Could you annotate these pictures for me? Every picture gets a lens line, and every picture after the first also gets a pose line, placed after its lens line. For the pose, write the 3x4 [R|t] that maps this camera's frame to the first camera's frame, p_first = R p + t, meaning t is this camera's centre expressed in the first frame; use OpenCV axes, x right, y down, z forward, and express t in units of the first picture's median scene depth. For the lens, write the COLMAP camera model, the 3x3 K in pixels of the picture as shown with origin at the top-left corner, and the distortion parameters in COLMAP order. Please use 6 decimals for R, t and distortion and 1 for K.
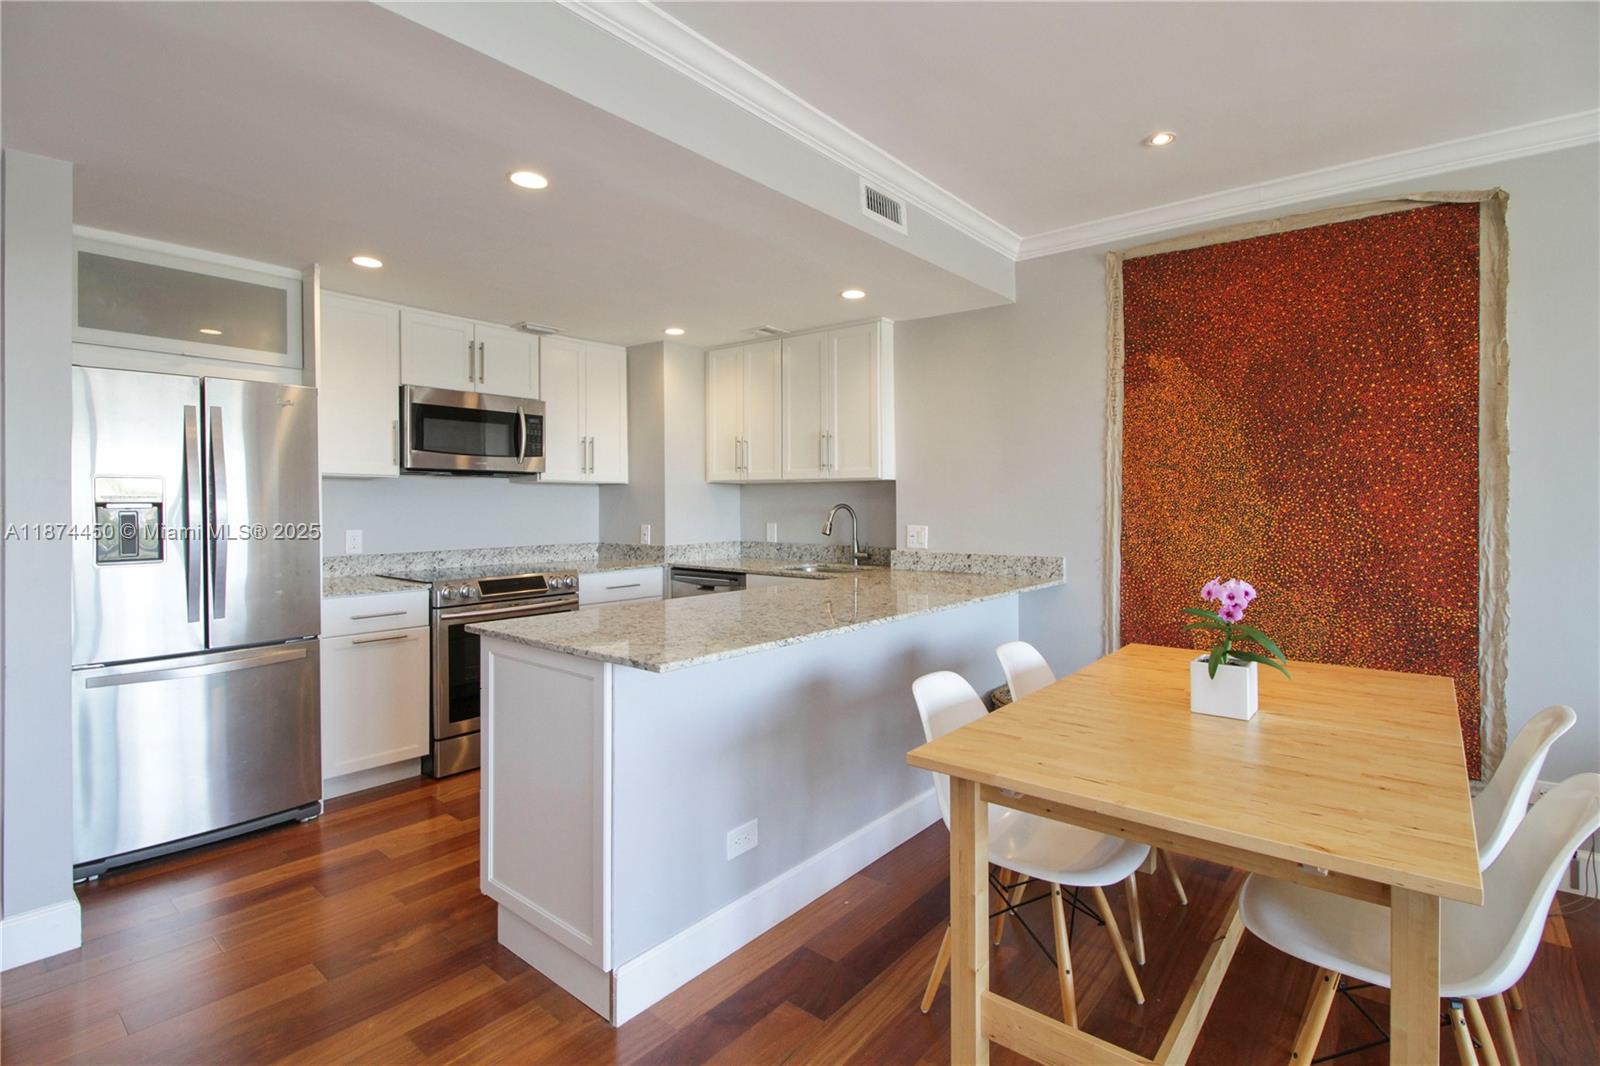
lens RADIAL K [[759.3, 0, 800.5], [0, 759.3, 492.1], [0, 0, 1]] dist [-0.000316, -0.000353]
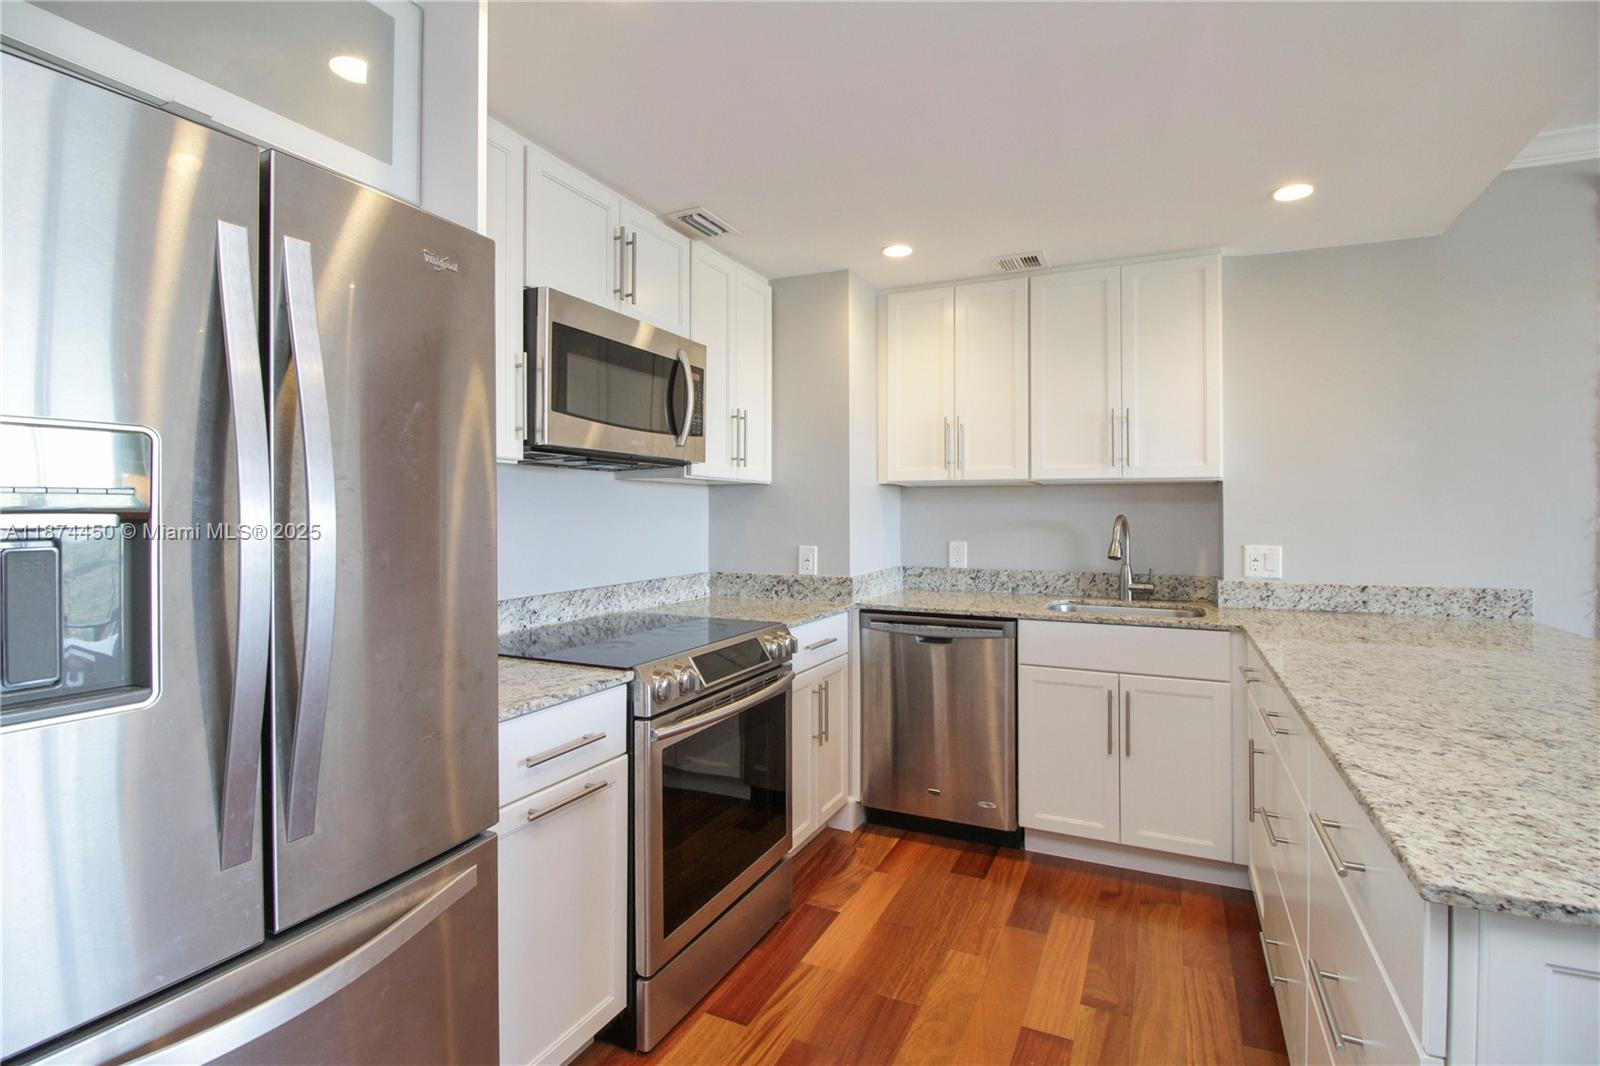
lens RADIAL K [[759.3, 0, 800.5], [0, 759.3, 492.1], [0, 0, 1]] dist [-0.000316, -0.000353]
pose [[0.970026, 0.008298, 0.242861, -0.490244], [-0.005246, 0.999899, -0.013210, 0.006705], [-0.242946, 0.011540, 0.969971, 0.467638]]
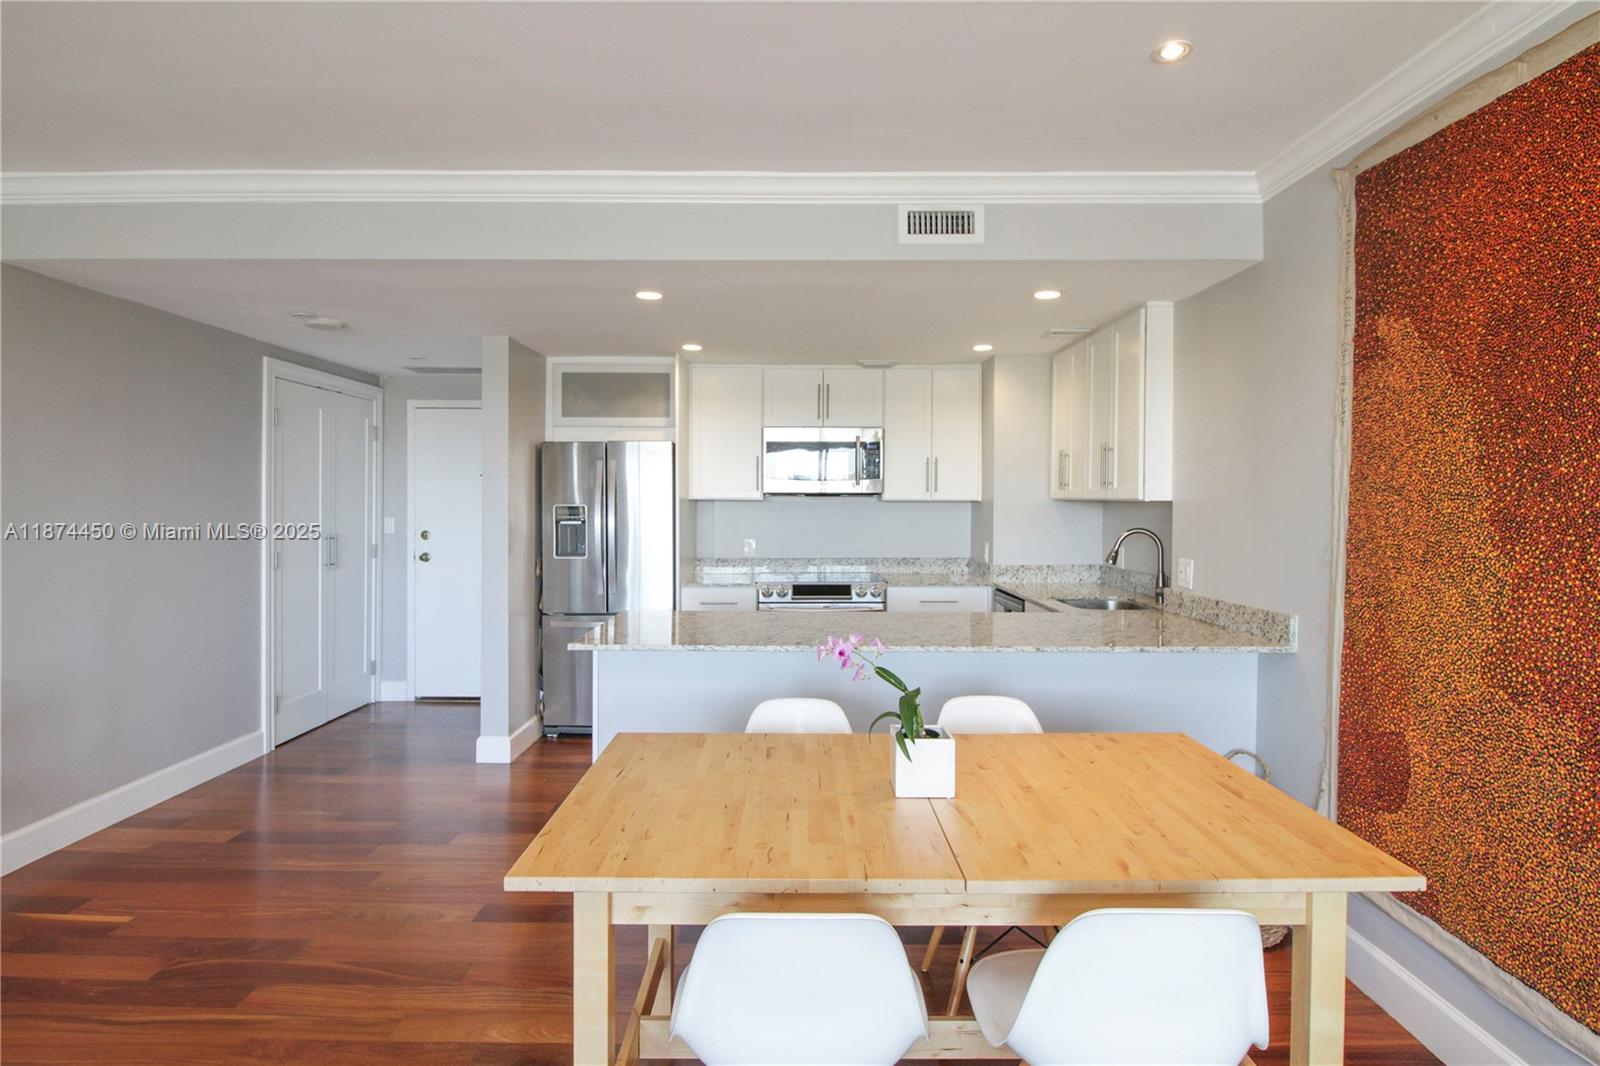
lens RADIAL K [[850.2, 0, 795.7], [0, 850.2, 520.6], [0, 0, 1]] dist [-0.001940, -0.002318]
pose [[0.633924, 0.020388, -0.773127, 0.652630], [0.008659, 0.999403, 0.033455, -0.033016], [0.773347, -0.027903, 0.633369, 0.138276]]
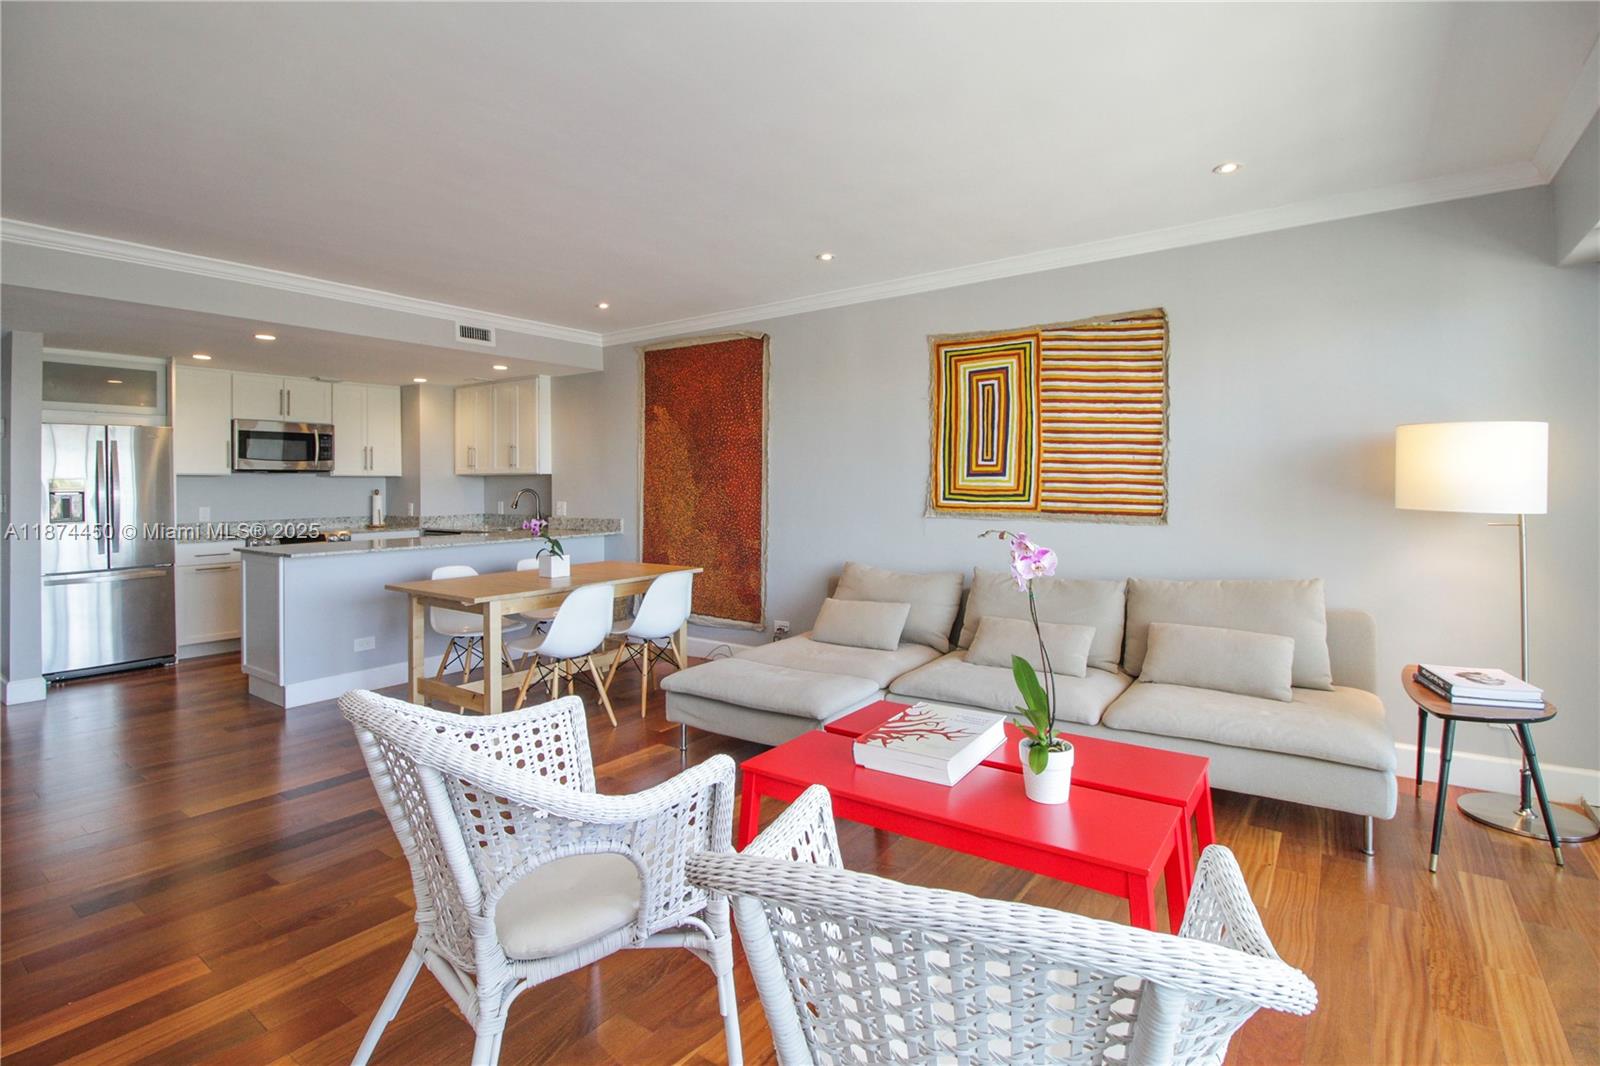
lens RADIAL K [[770.5, 0, 791.4], [0, 770.5, 470.6], [0, 0, 1]] dist [-0.002651, -0.000437]
pose [[0.998506, -0.005537, 0.054367, 0.630634], [0.005784, 0.999974, -0.004378, -0.015170], [-0.054341, 0.004686, 0.998511, -0.780876]]
